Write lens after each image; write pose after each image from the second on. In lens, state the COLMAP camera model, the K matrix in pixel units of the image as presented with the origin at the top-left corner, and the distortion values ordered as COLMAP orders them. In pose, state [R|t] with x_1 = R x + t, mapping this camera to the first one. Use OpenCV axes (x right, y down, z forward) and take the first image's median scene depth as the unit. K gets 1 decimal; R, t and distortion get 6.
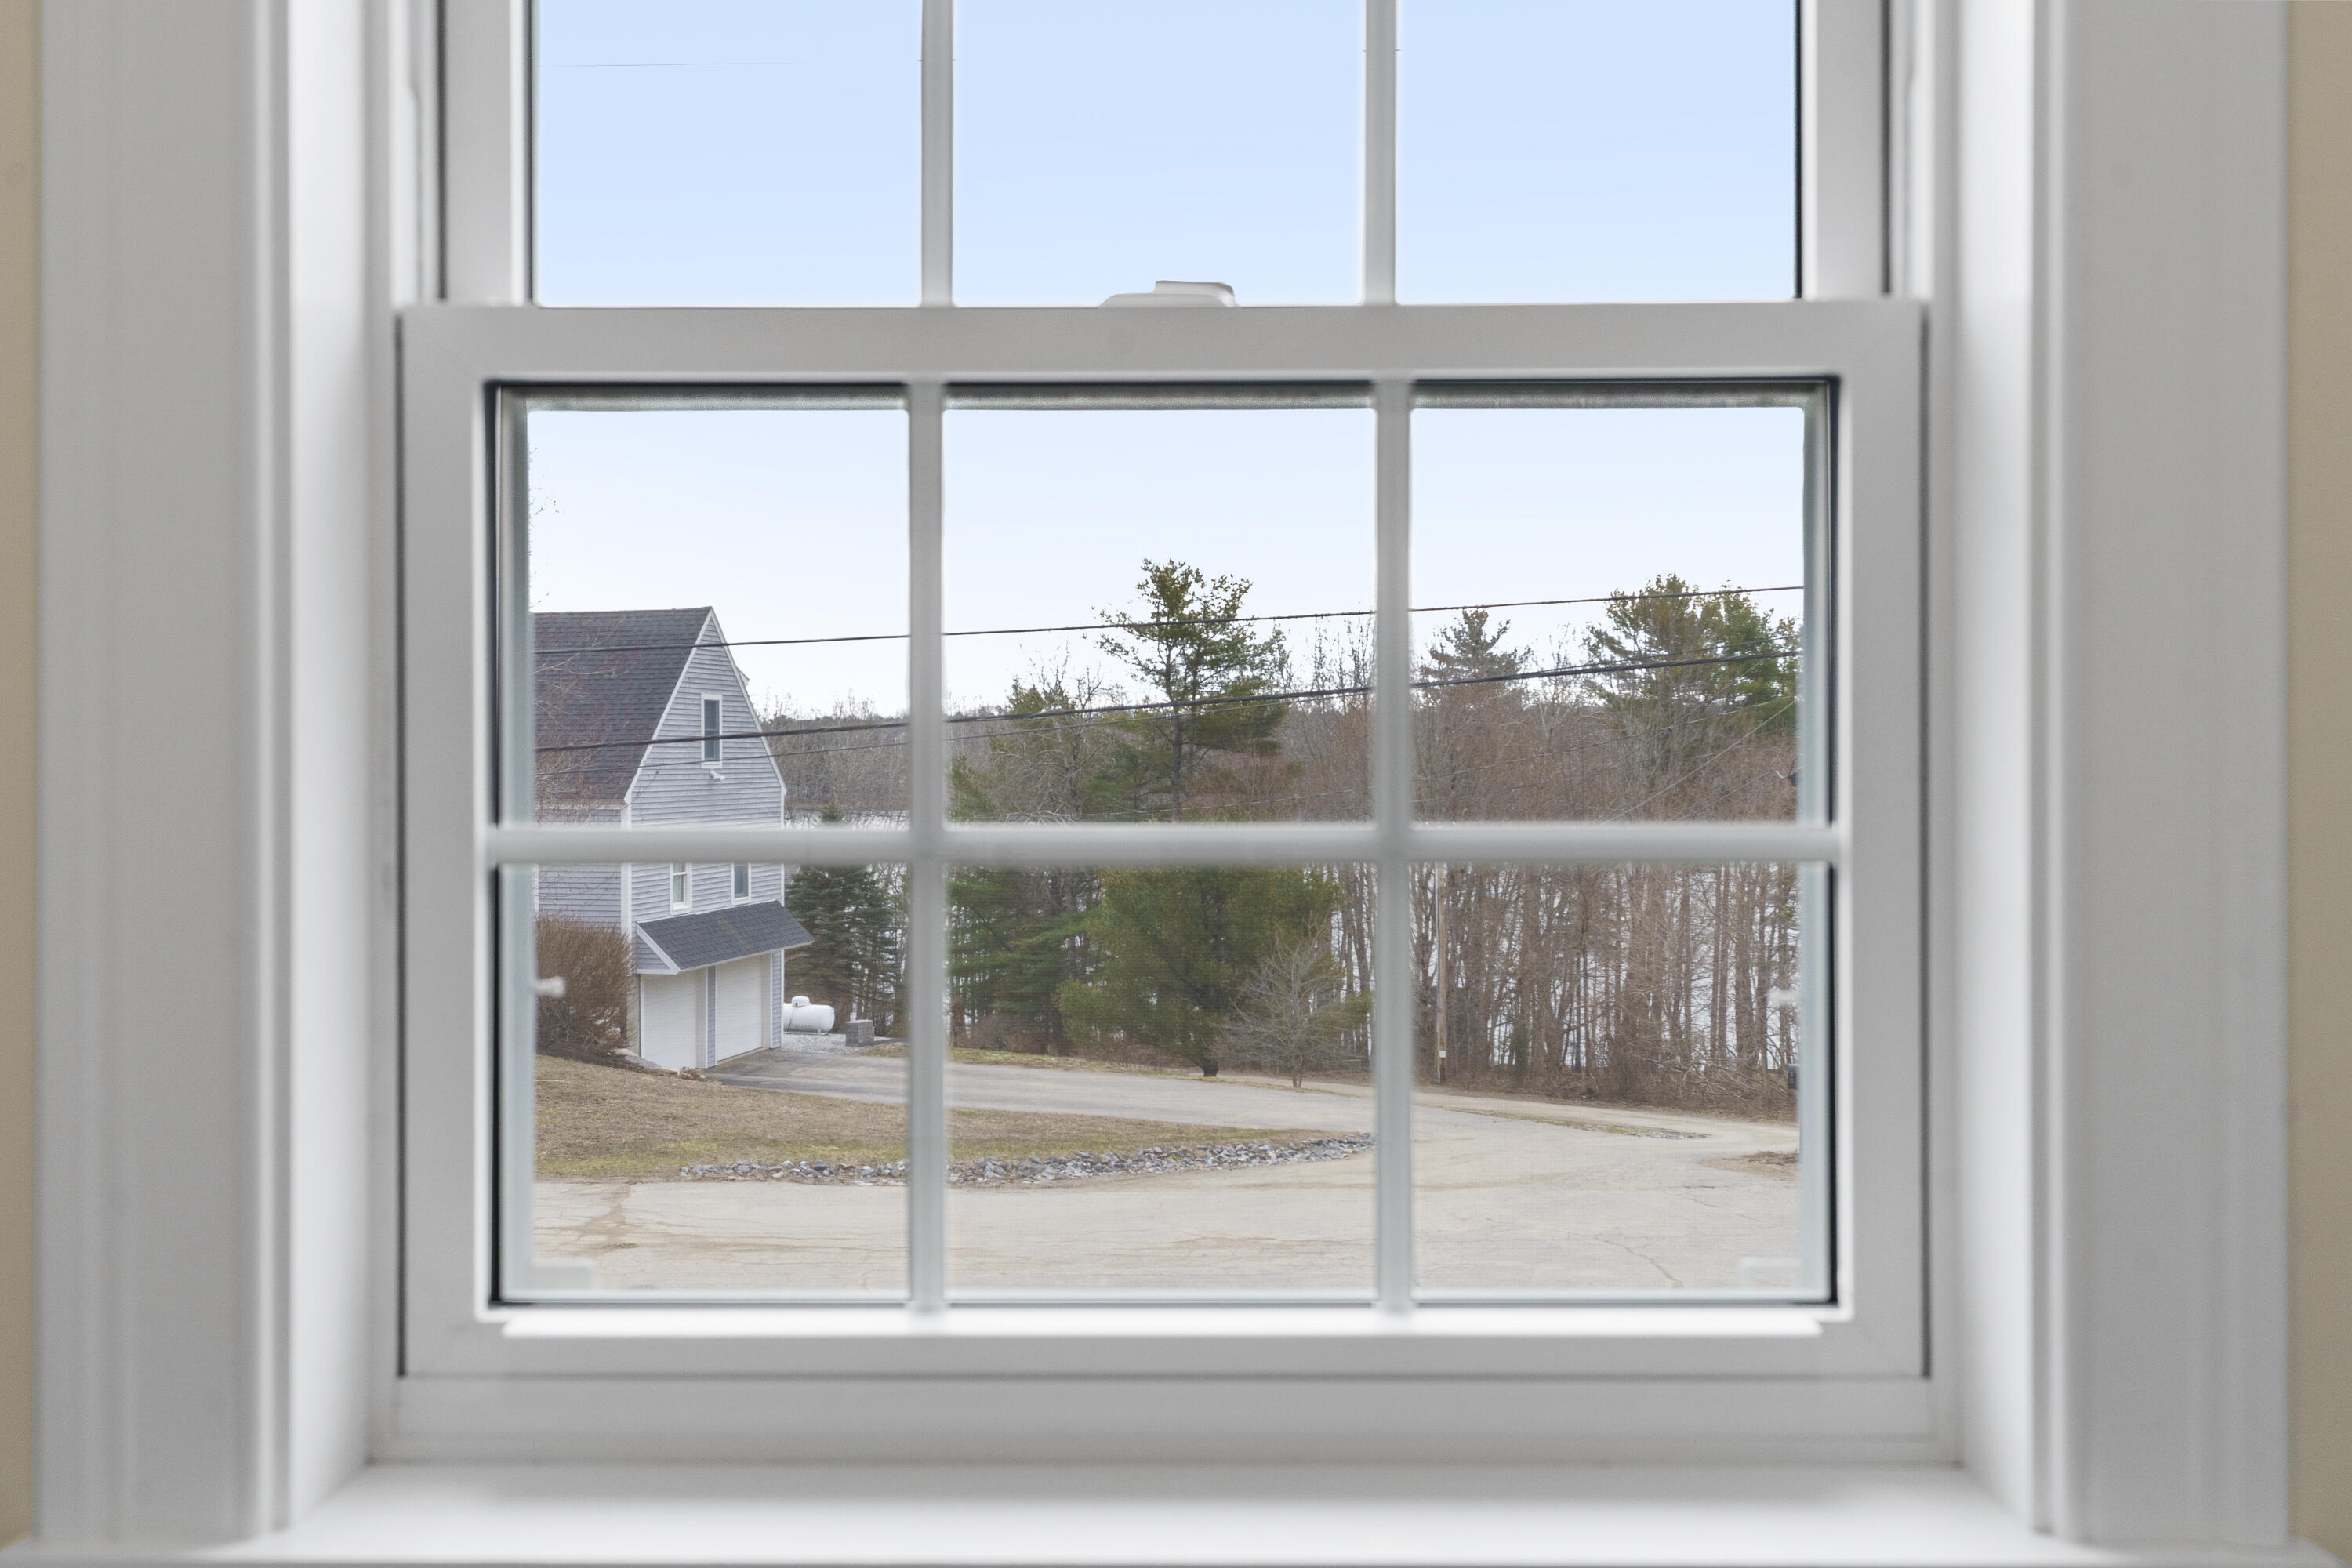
lens RADIAL K [[2240.6, 0, 1176.0], [0, 2240.6, 784.0], [0, 0, 1]] dist [0.075165, -0.000075]
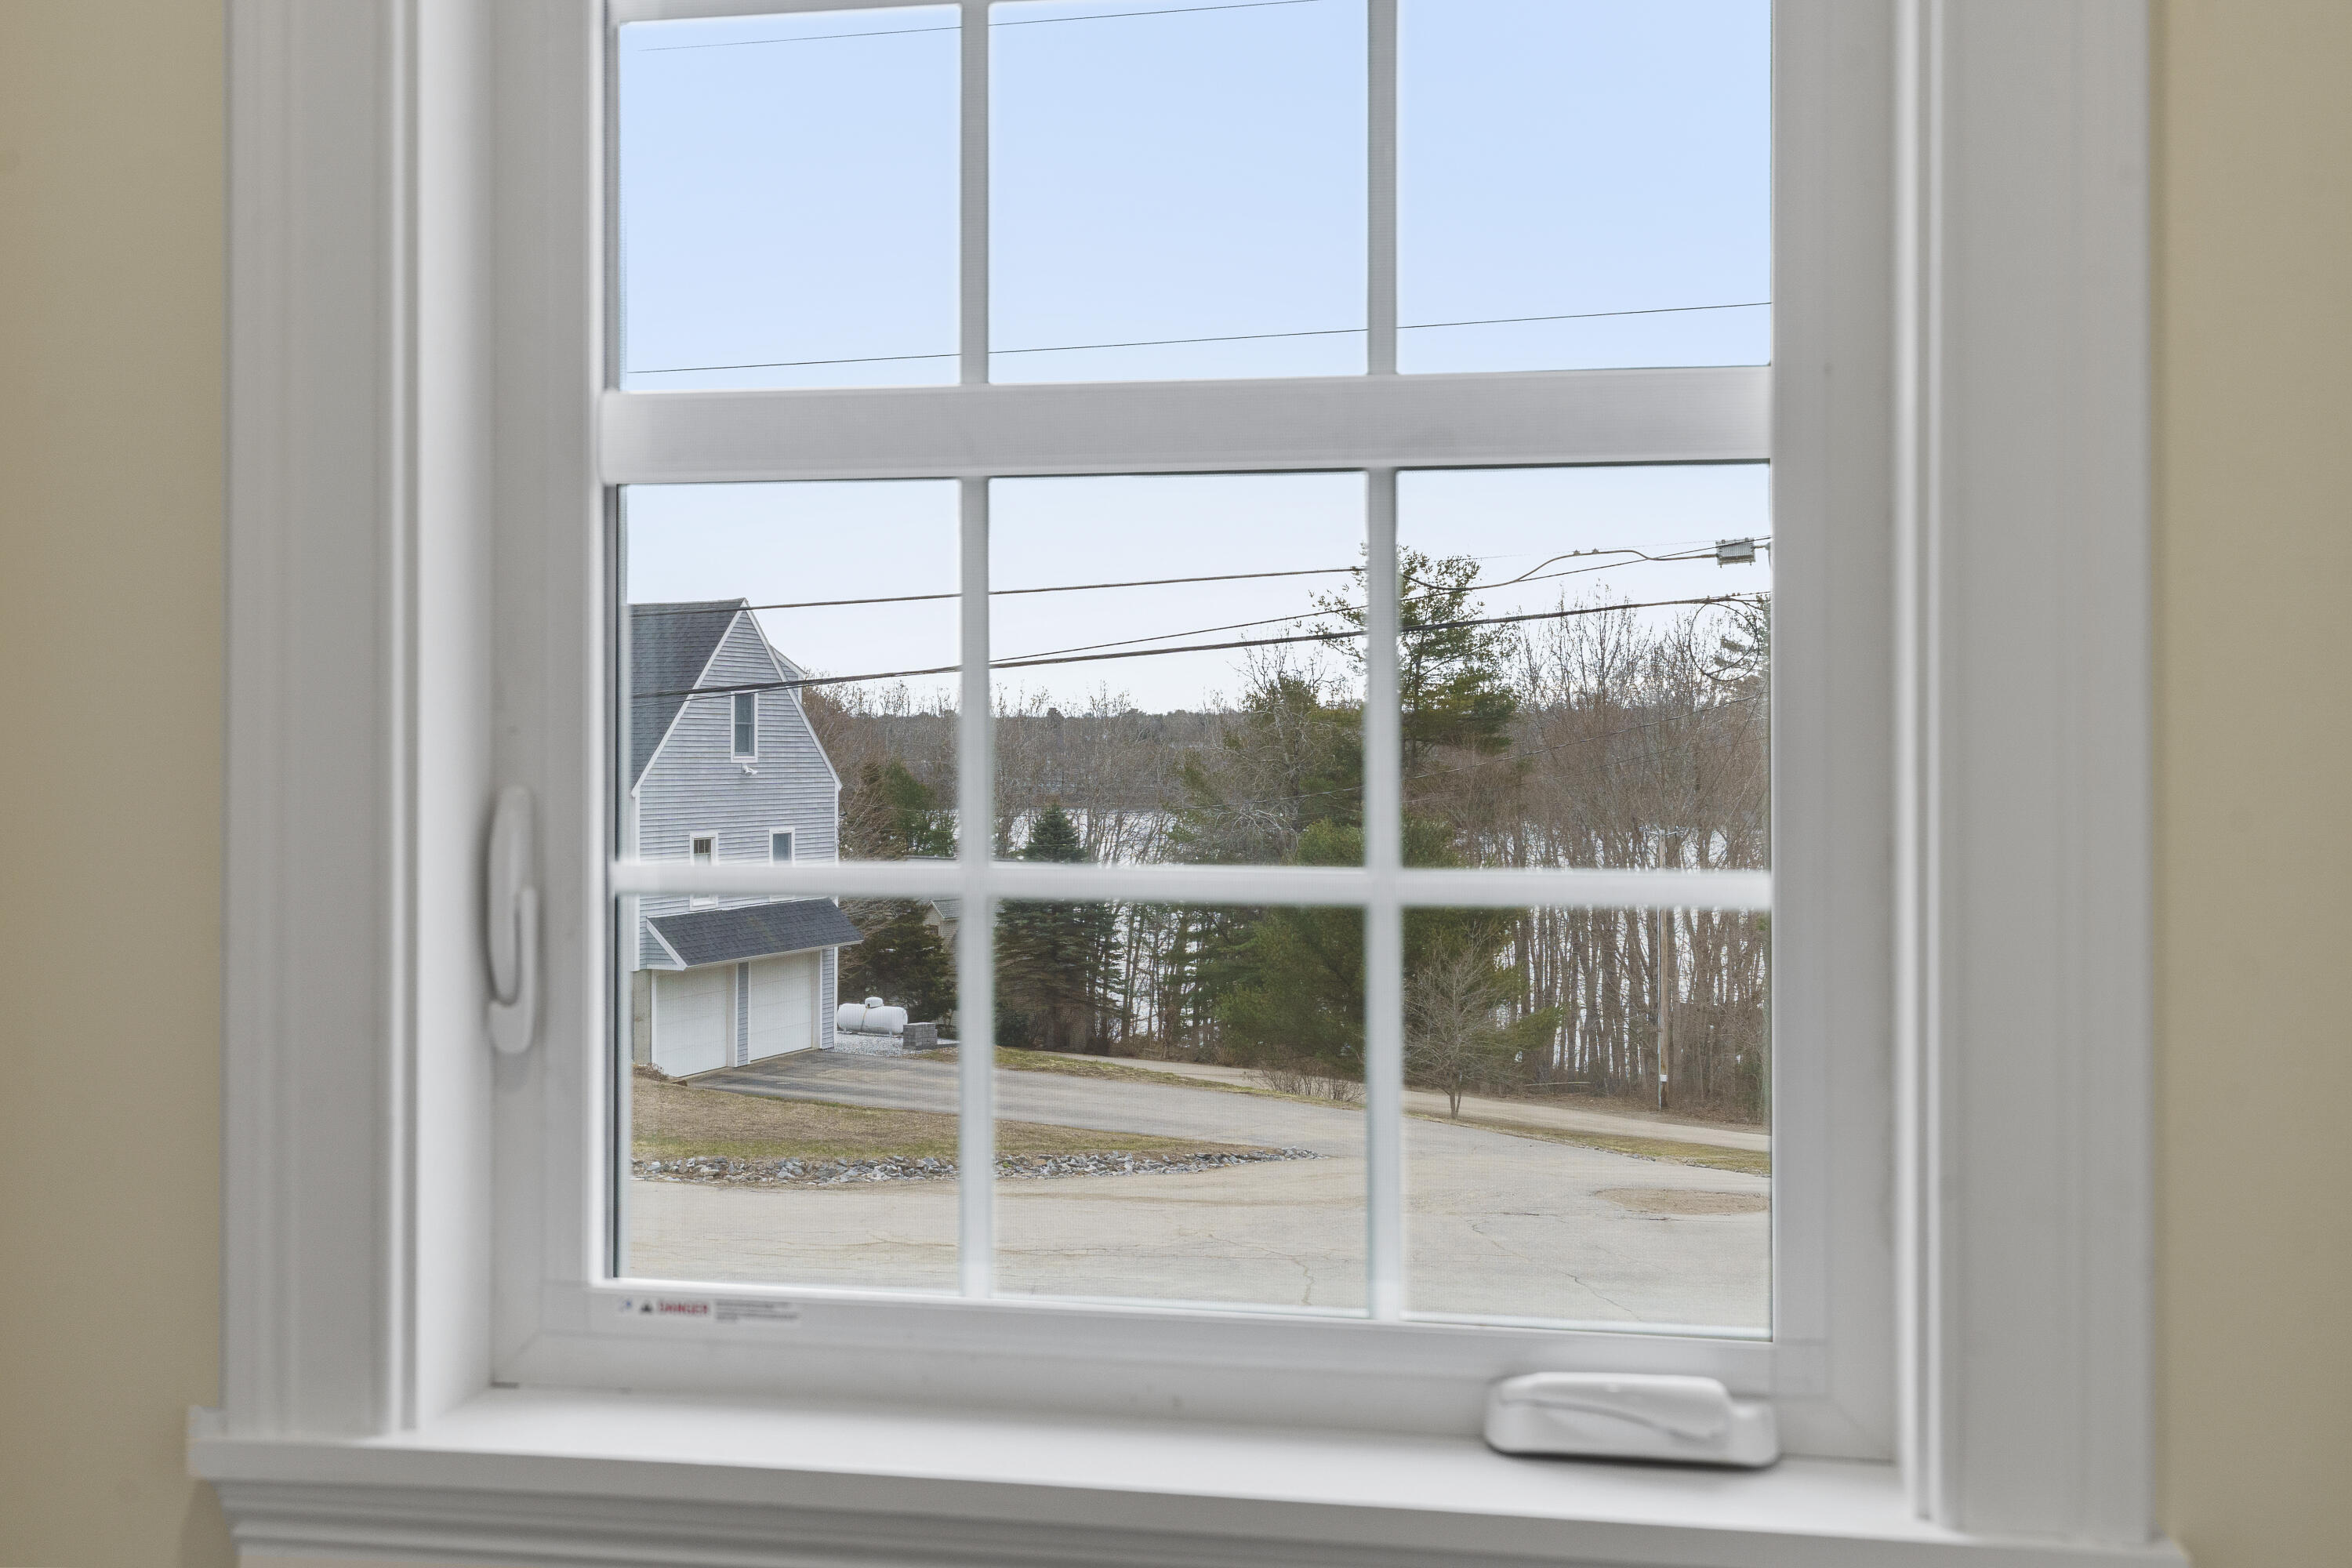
lens RADIAL K [[2396.7, 0, 1176.0], [0, 2396.7, 784.0], [0, 0, 1]] dist [0.006325, 0.002477]
pose [[0.987592, 0.007114, -0.156880, 0.129888], [-0.007025, 0.999975, 0.001126, 0.000095], [0.156884, -0.000010, 0.987617, -0.005566]]
